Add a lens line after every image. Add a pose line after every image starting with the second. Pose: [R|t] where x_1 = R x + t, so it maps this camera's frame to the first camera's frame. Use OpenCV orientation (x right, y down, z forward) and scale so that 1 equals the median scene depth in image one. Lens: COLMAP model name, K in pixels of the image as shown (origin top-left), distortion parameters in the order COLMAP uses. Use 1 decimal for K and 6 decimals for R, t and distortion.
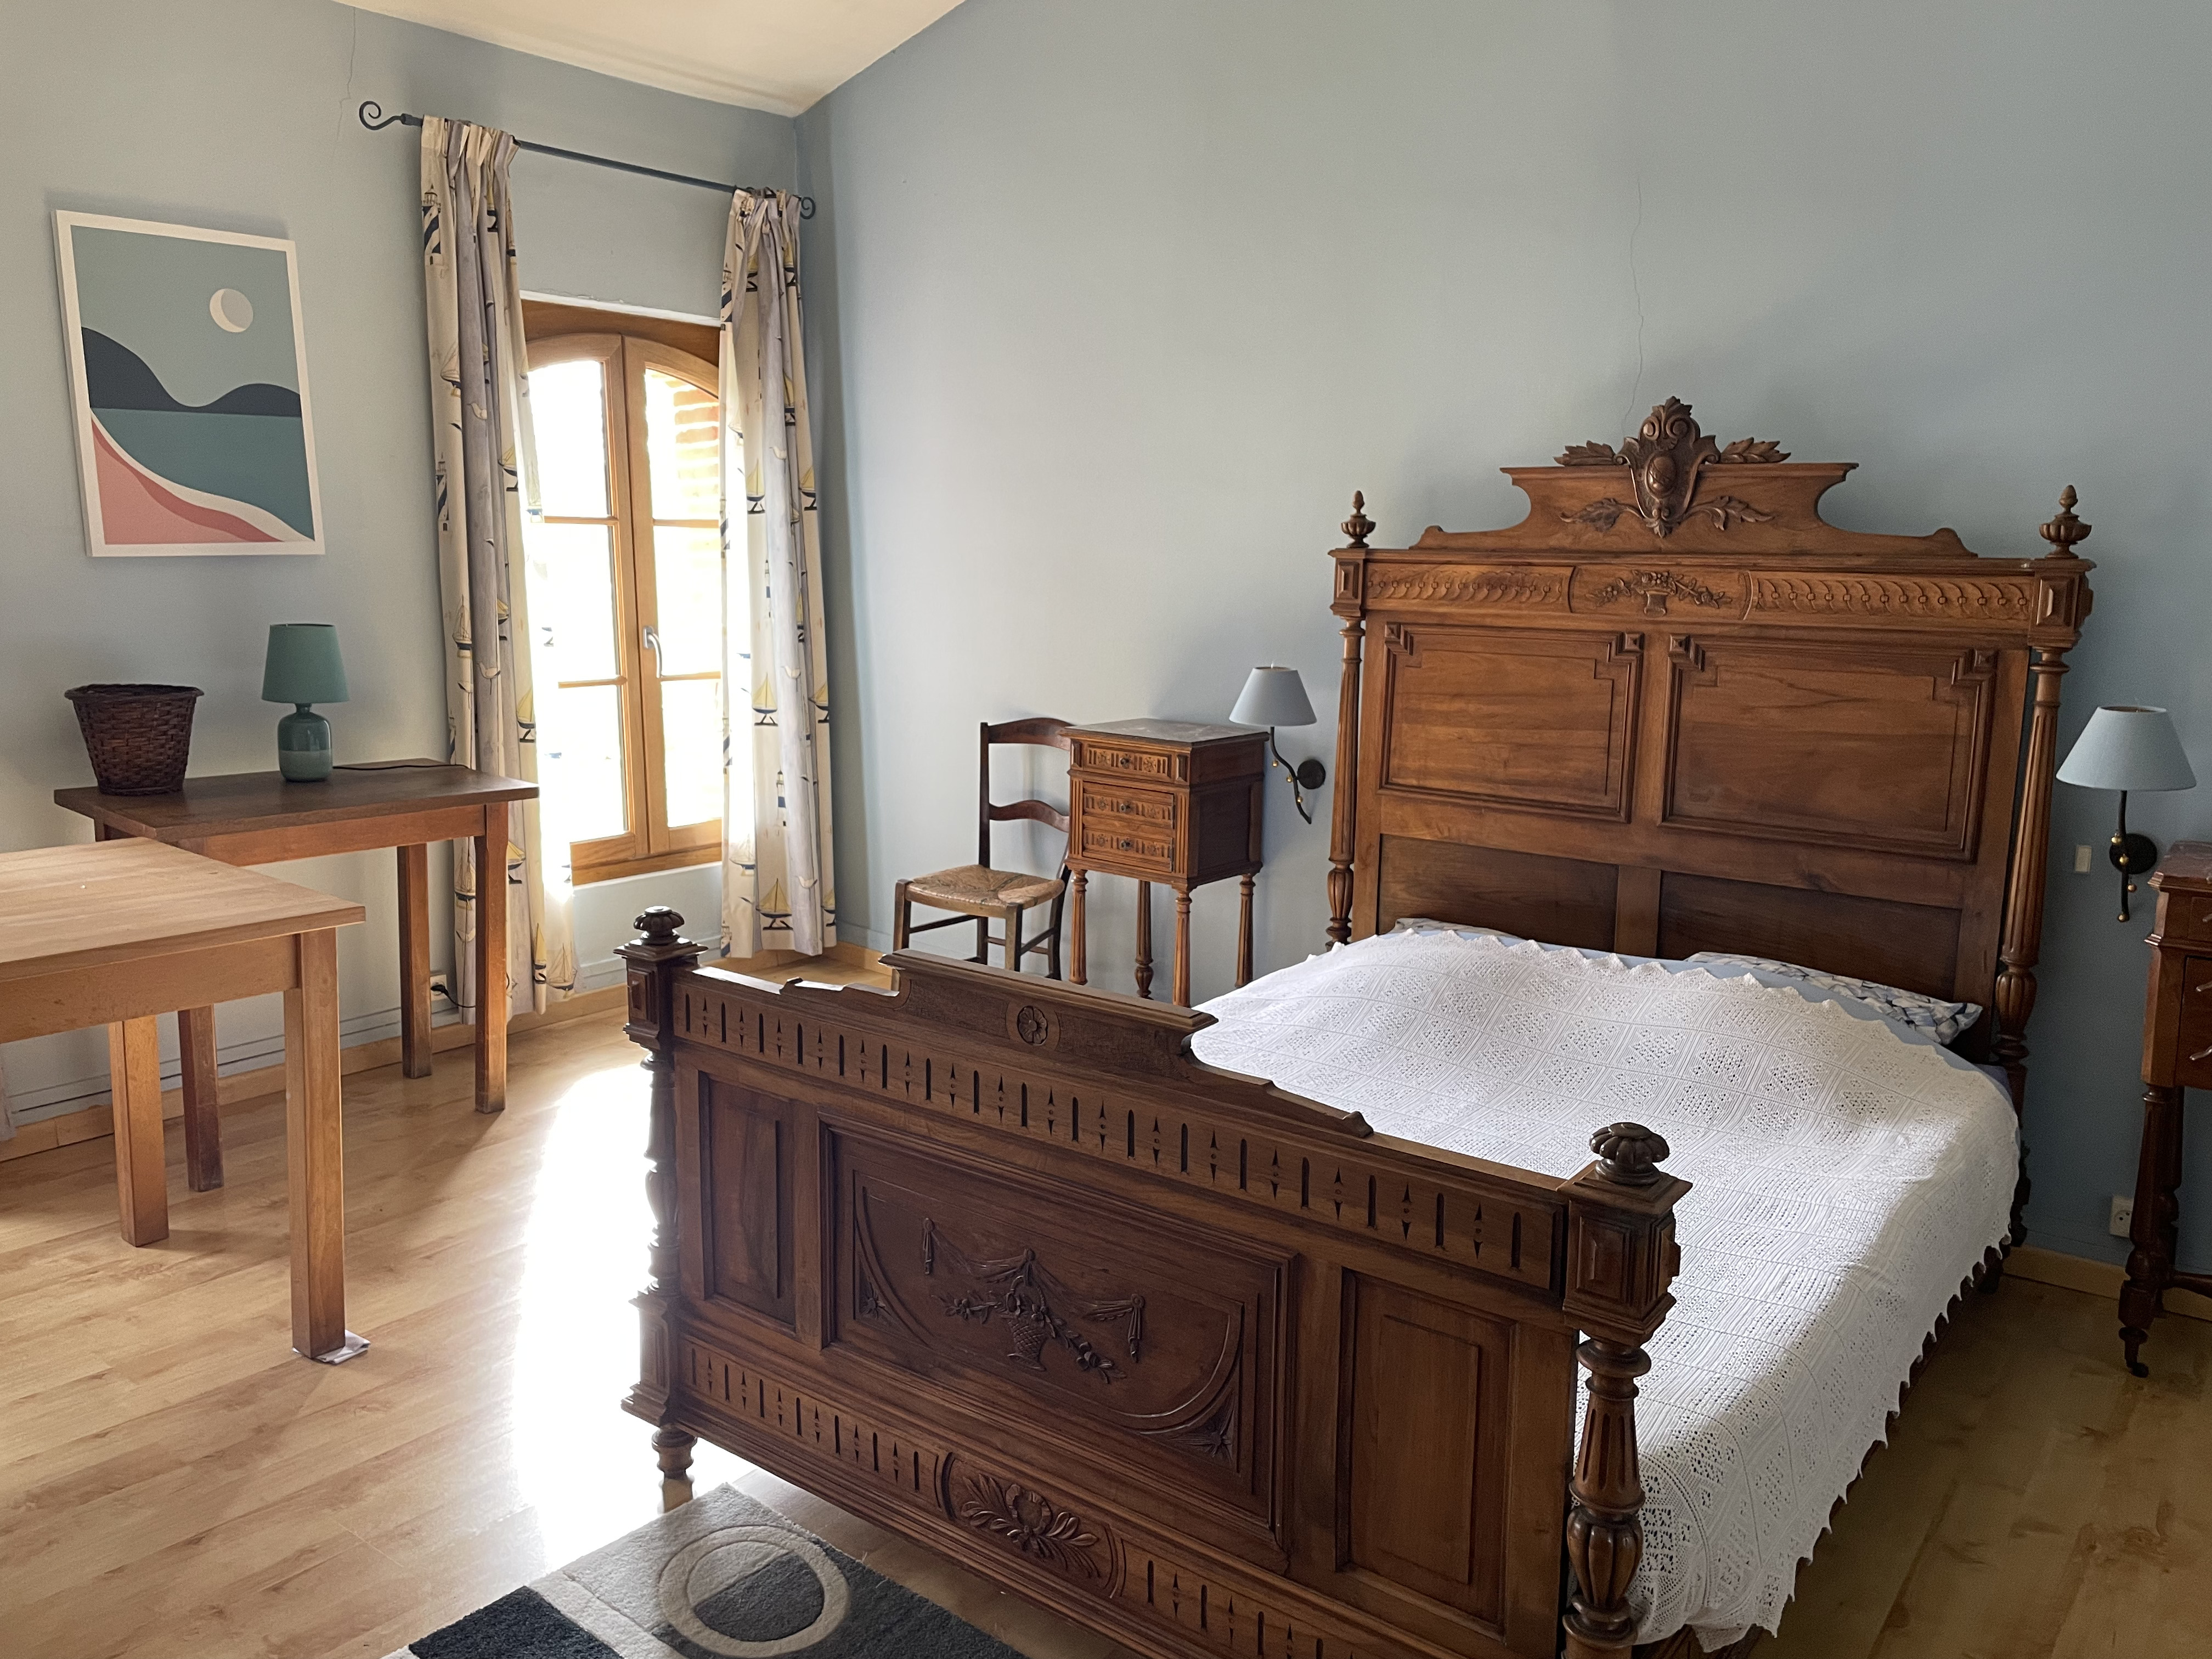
lens RADIAL K [[1668.3, 0, 1095.3], [0, 1668.3, 829.0], [0, 0, 1]] dist [0.124722, -0.177381]
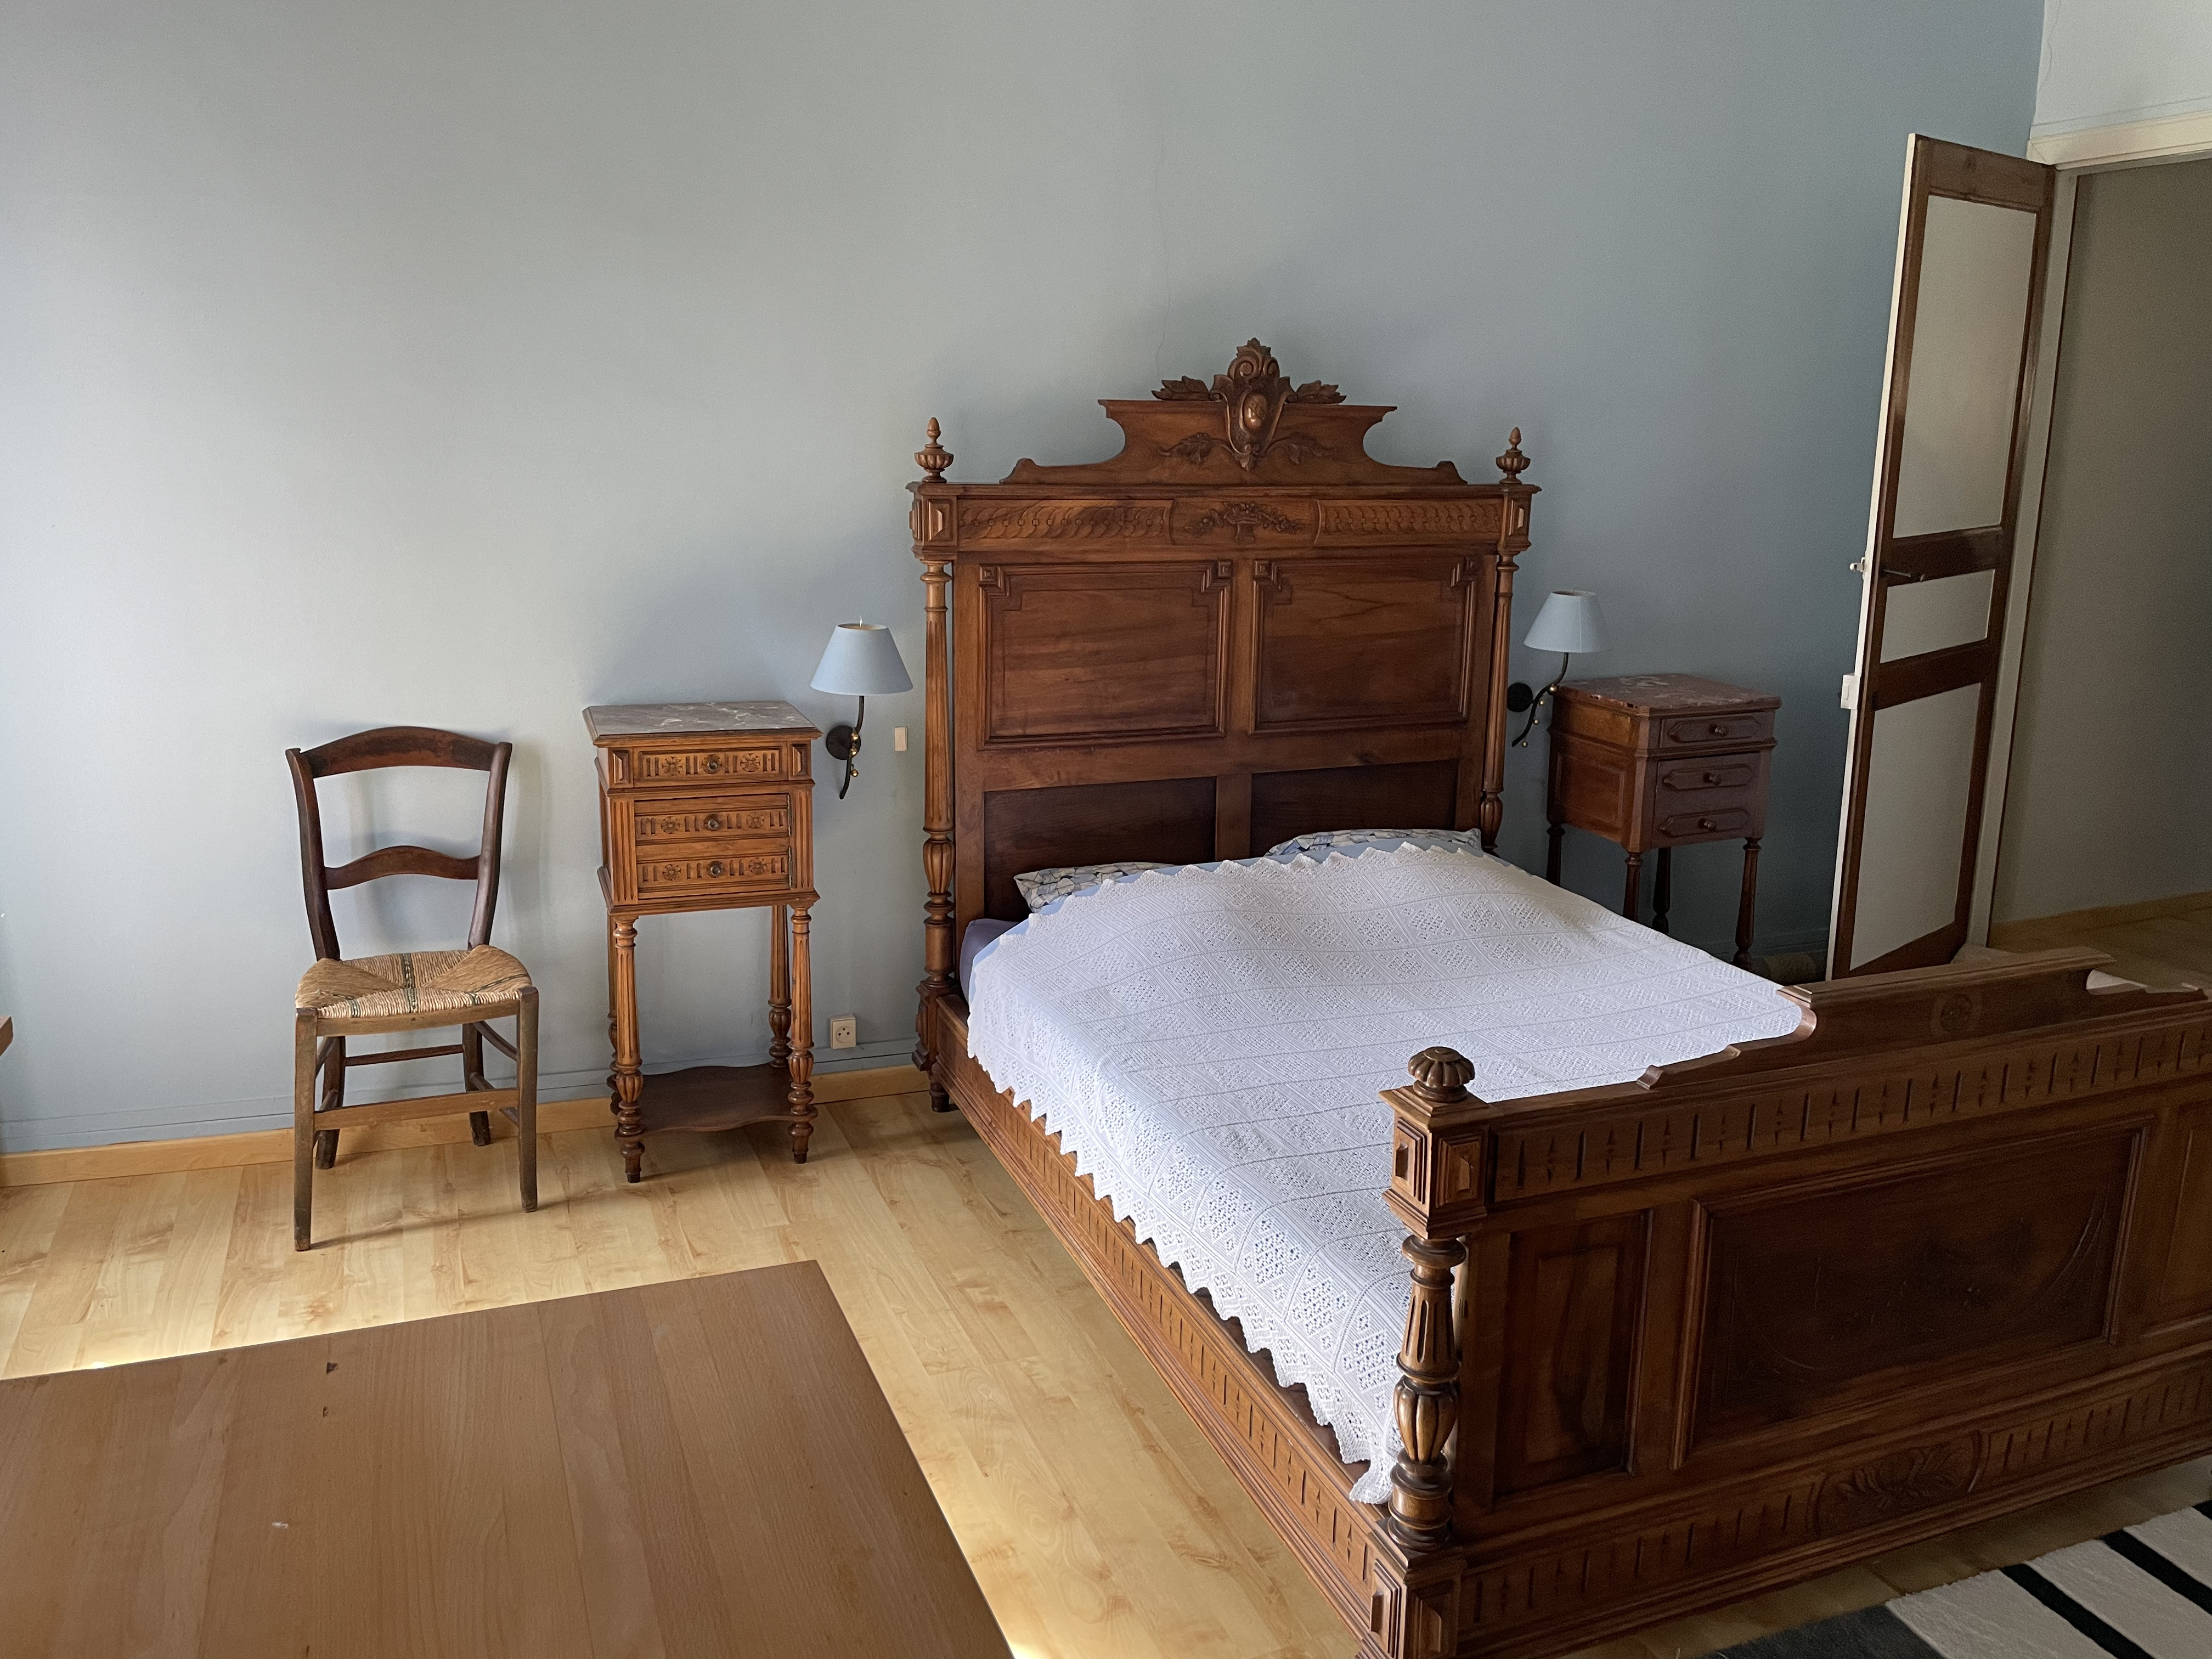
lens RADIAL K [[1668.3, 0, 1095.3], [0, 1668.3, 829.0], [0, 0, 1]] dist [0.124722, -0.177381]
pose [[0.510802, -0.207767, 0.834215, -0.638008], [0.142149, 0.977413, 0.156391, -0.125734], [-0.847865, 0.038697, 0.528798, 0.506074]]
